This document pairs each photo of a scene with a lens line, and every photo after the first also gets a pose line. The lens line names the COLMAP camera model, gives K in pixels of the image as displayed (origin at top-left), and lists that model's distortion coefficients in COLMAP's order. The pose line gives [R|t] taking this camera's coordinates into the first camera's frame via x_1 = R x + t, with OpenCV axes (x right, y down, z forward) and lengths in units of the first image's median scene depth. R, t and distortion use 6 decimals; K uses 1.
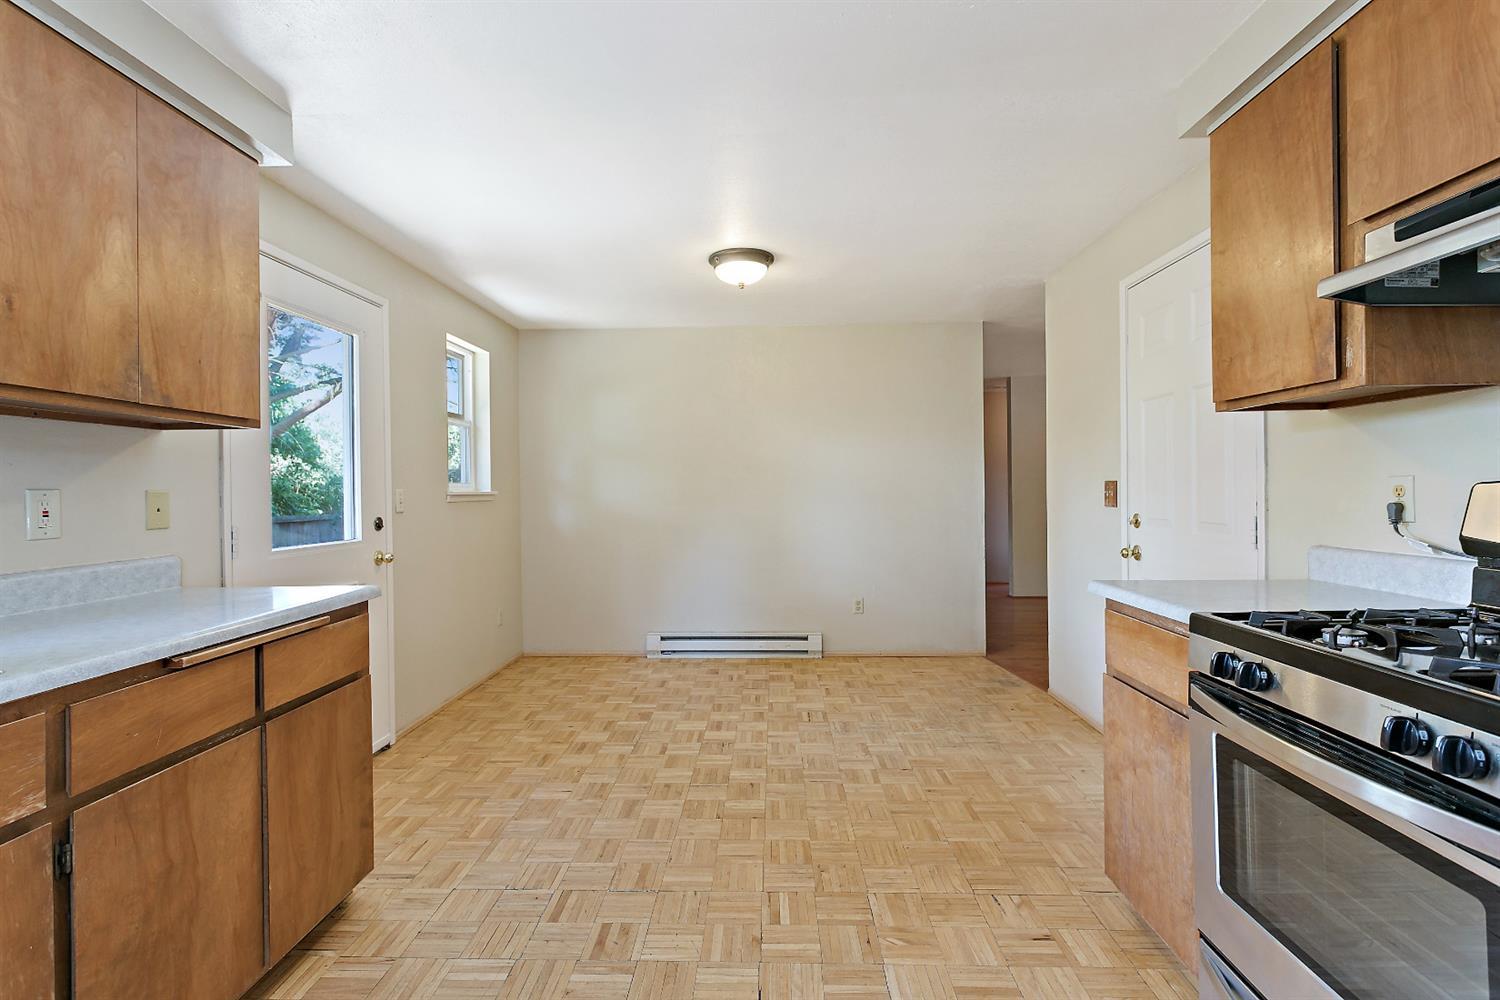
lens RADIAL K [[709.9, 0, 747.9], [0, 709.9, 489.9], [0, 0, 1]] dist [0.004001, 0.000363]
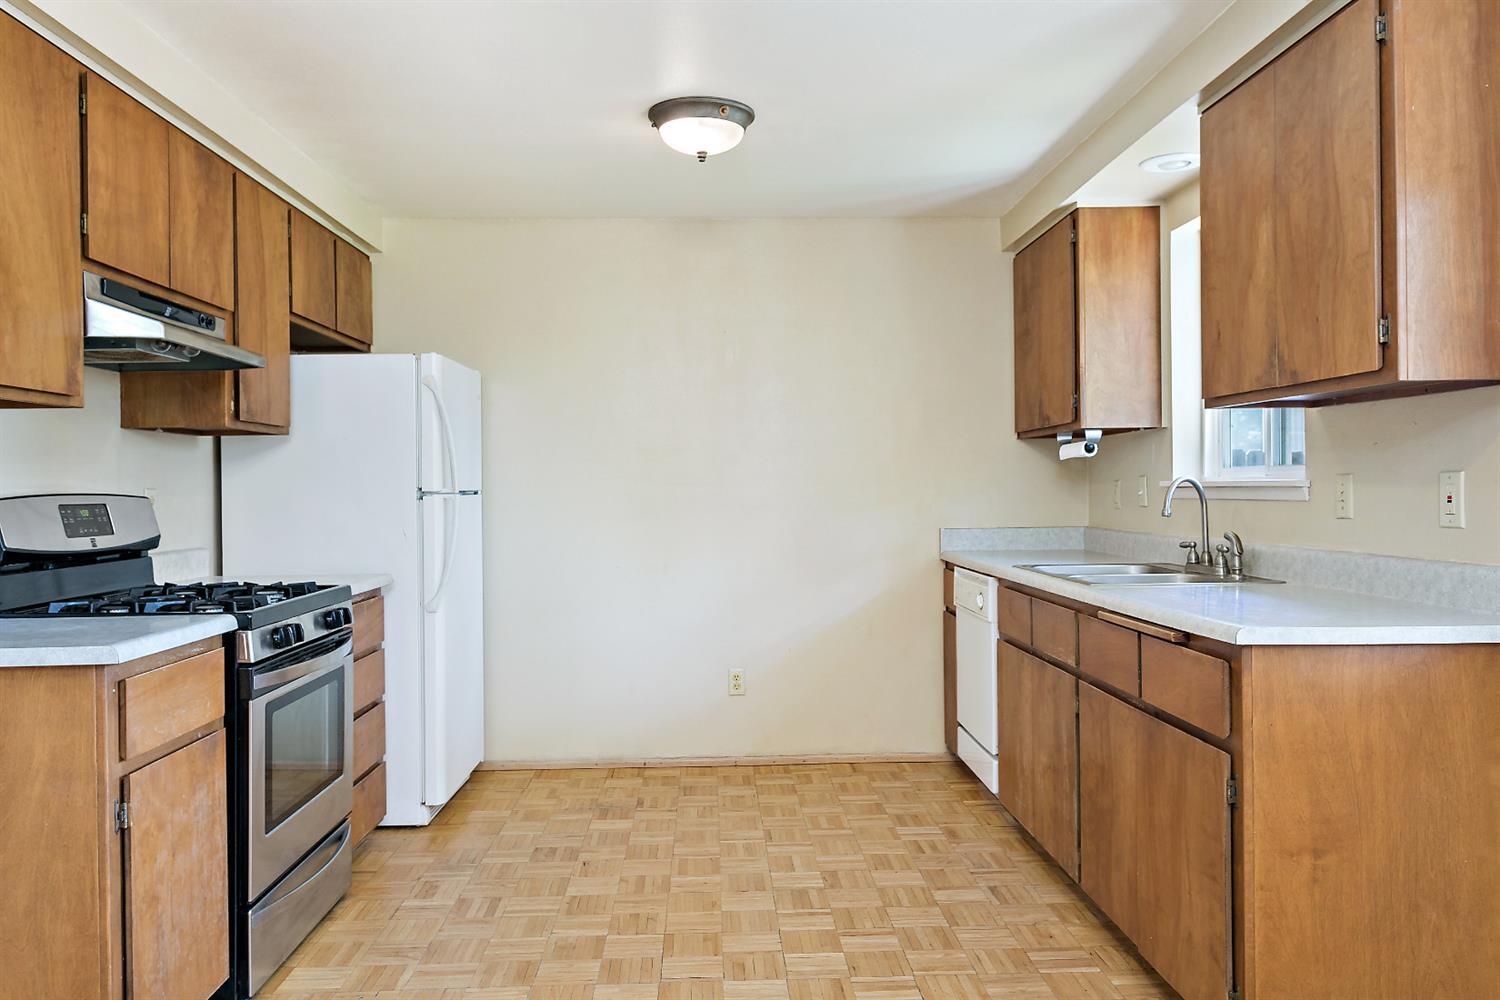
lens RADIAL K [[1133.1, 0, 755.4], [0, 1133.1, 494.3], [0, 0, 1]] dist [0.013403, -0.005661]
pose [[-0.996809, 0.023730, -0.076211, -0.017837], [0.023314, 0.999708, 0.006344, -0.001558], [0.076339, 0.004547, -0.997072, 2.393526]]
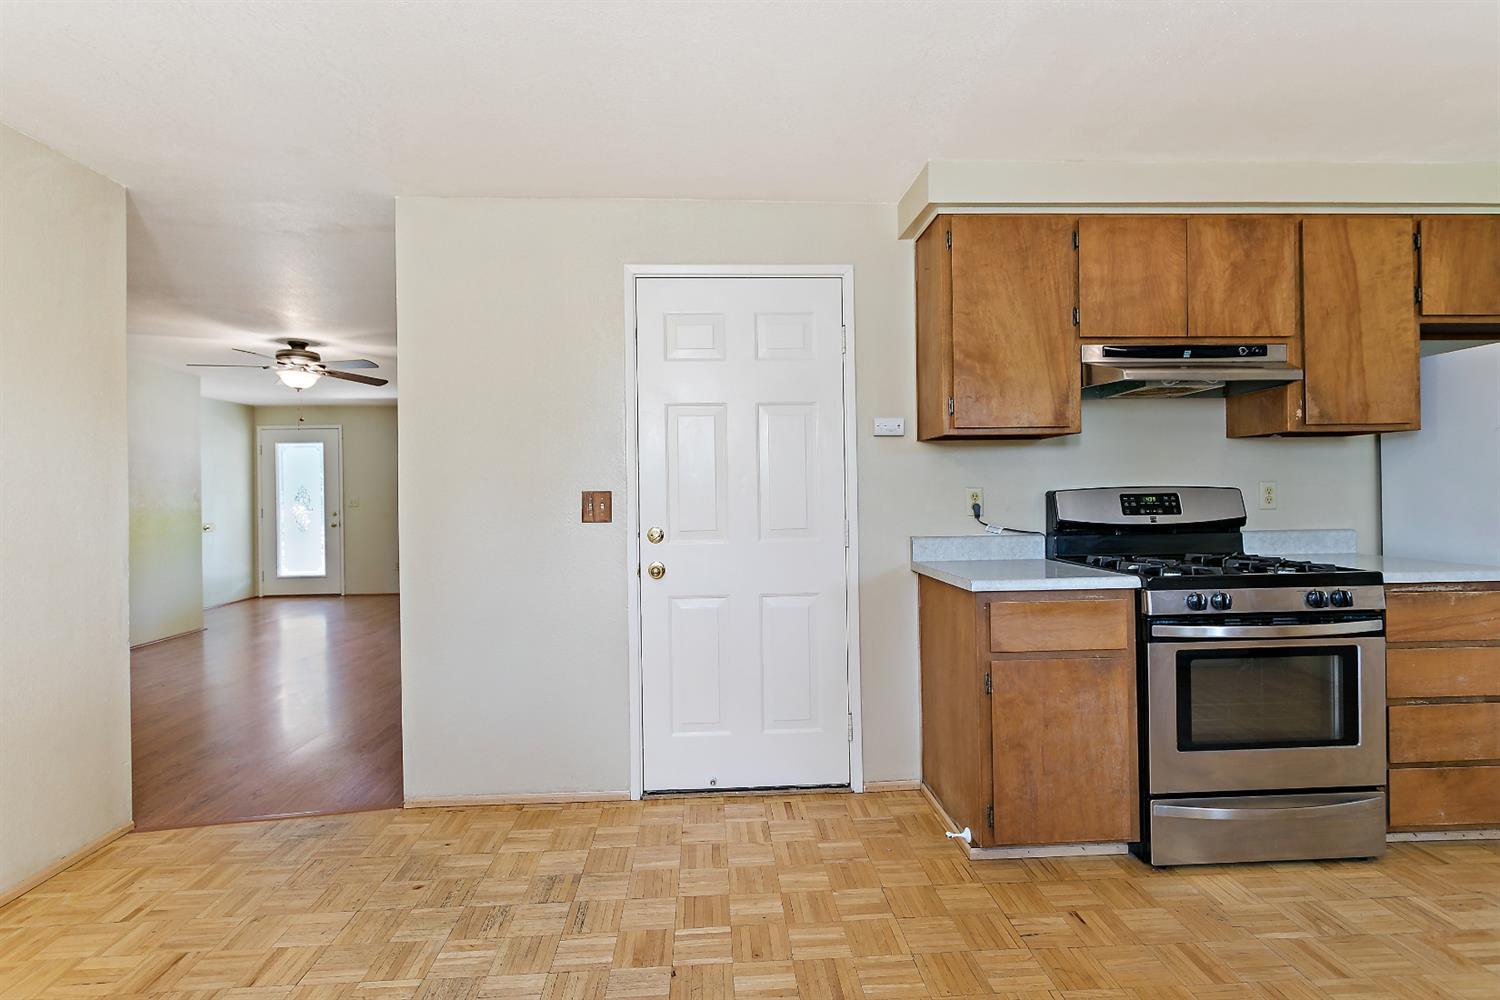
lens RADIAL K [[709.9, 0, 741.2], [0, 709.9, 491.9], [0, 0, 1]] dist [0.004001, 0.000363]
pose [[-0.091494, 0.015215, 0.995689, -0.644666], [0.015299, 0.999787, -0.013872, 0.004915], [-0.995688, 0.013964, -0.091708, 1.675623]]
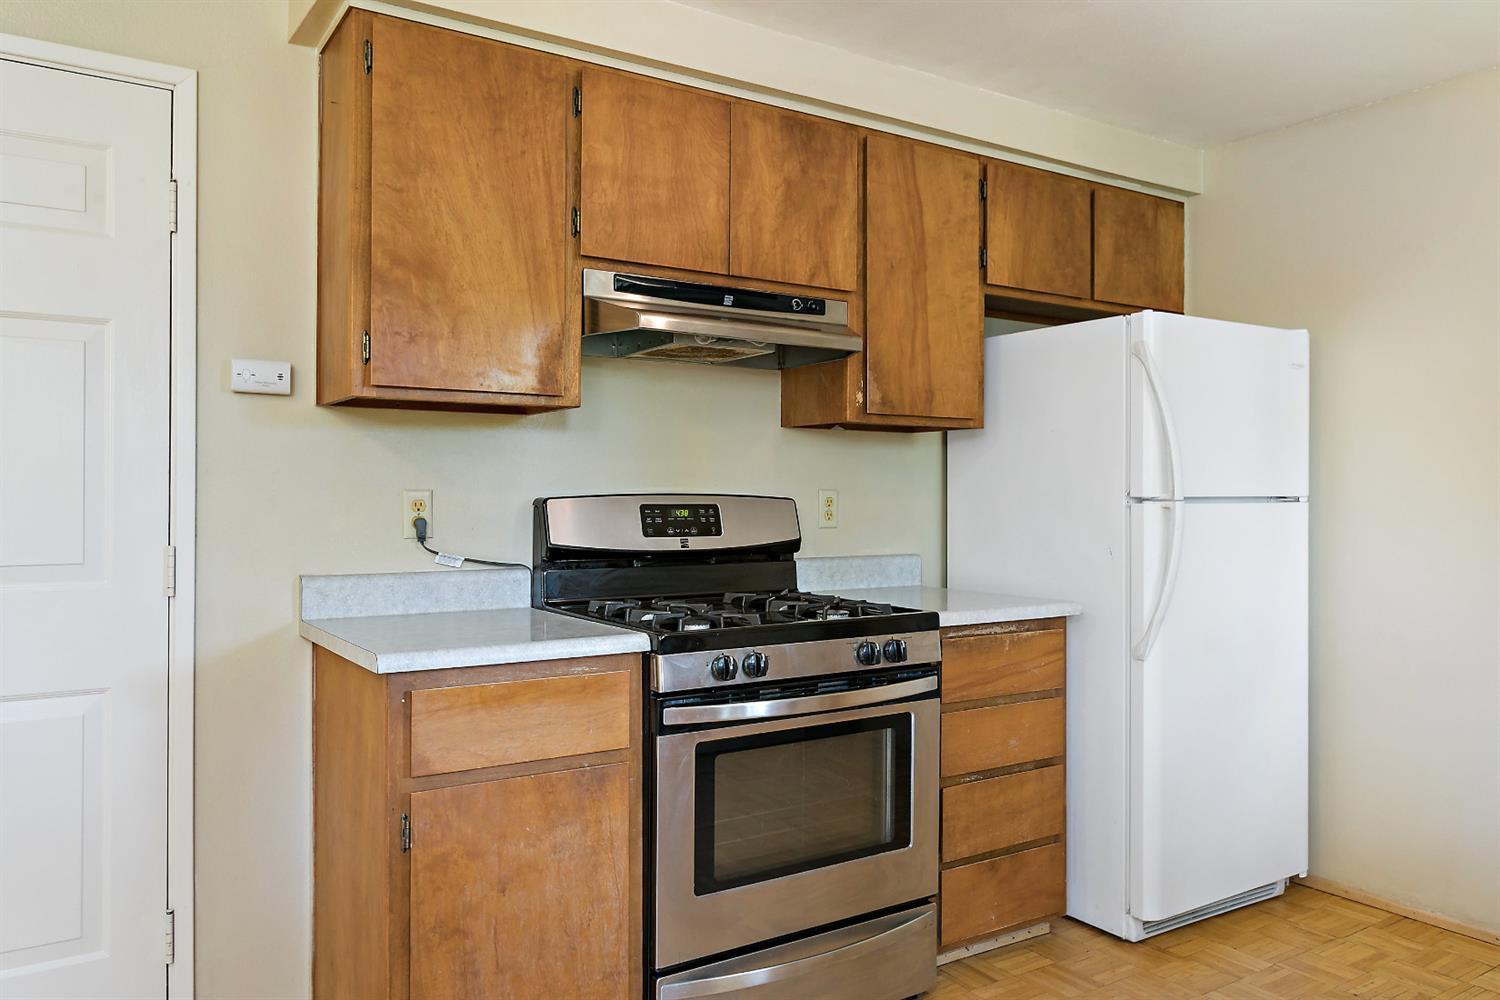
lens RADIAL K [[1095.7, 0, 742.8], [0, 1095.7, 487.7], [0, 0, 1]] dist [-0.004779, 0.002645]
pose [[-0.580977, 0.014845, 0.813785, -0.534162], [0.003208, 0.999868, -0.015949, 0.002145], [-0.813914, -0.006655, -0.580948, 1.498242]]
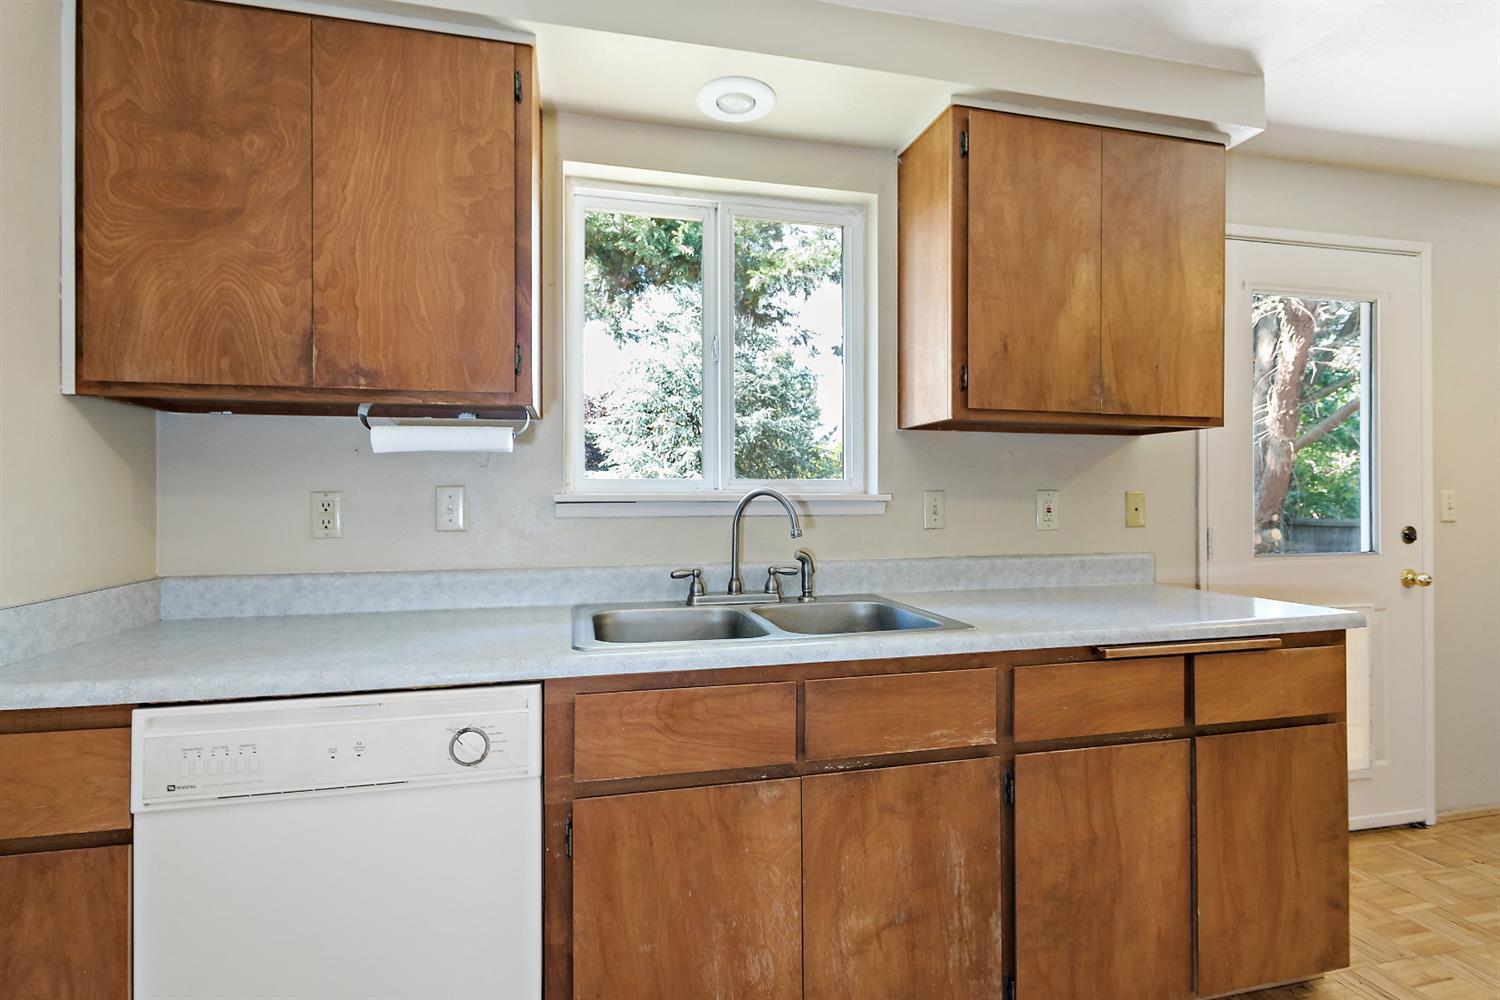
lens RADIAL K [[709.9, 0, 742.6], [0, 709.9, 495.5], [0, 0, 1]] dist [0.004001, 0.000363]
pose [[0.267733, 0.010057, -0.963441, 0.067143], [-0.001840, 0.999949, 0.009927, -0.003165], [0.963491, -0.000885, 0.267738, 0.153452]]
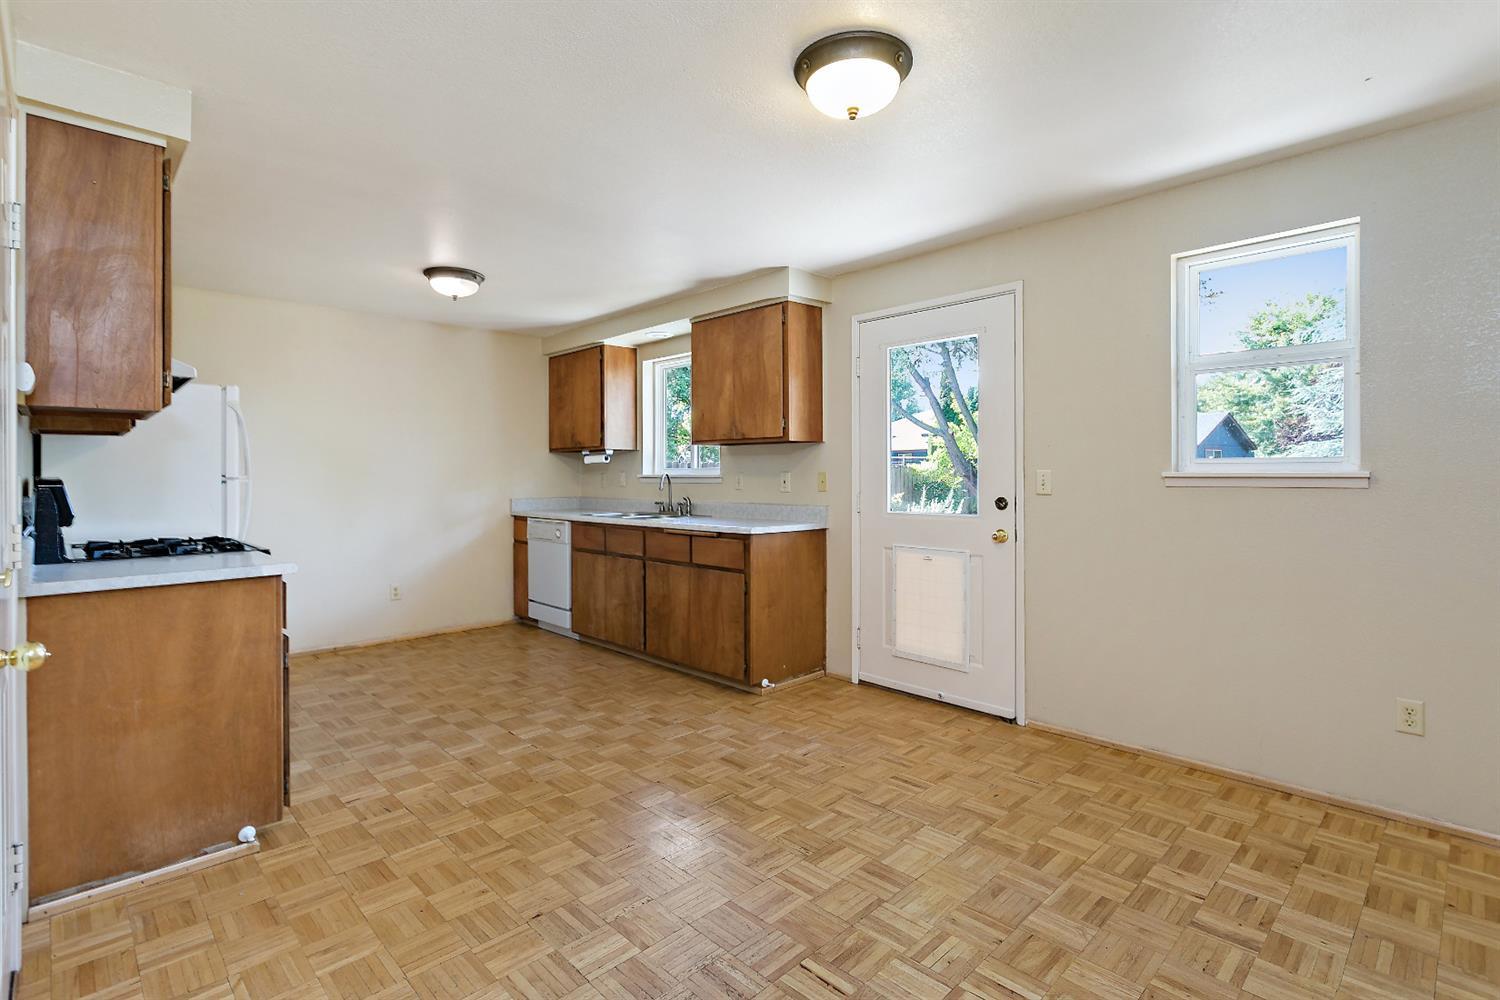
lens RADIAL K [[709.9, 0, 726.7], [0, 709.9, 476.8], [0, 0, 1]] dist [0.004001, 0.000363]
pose [[-0.706502, 0.017921, -0.707484, 0.924954], [0.013454, 0.999839, 0.011891, -0.015735], [0.707583, -0.001118, -0.706629, 2.659525]]
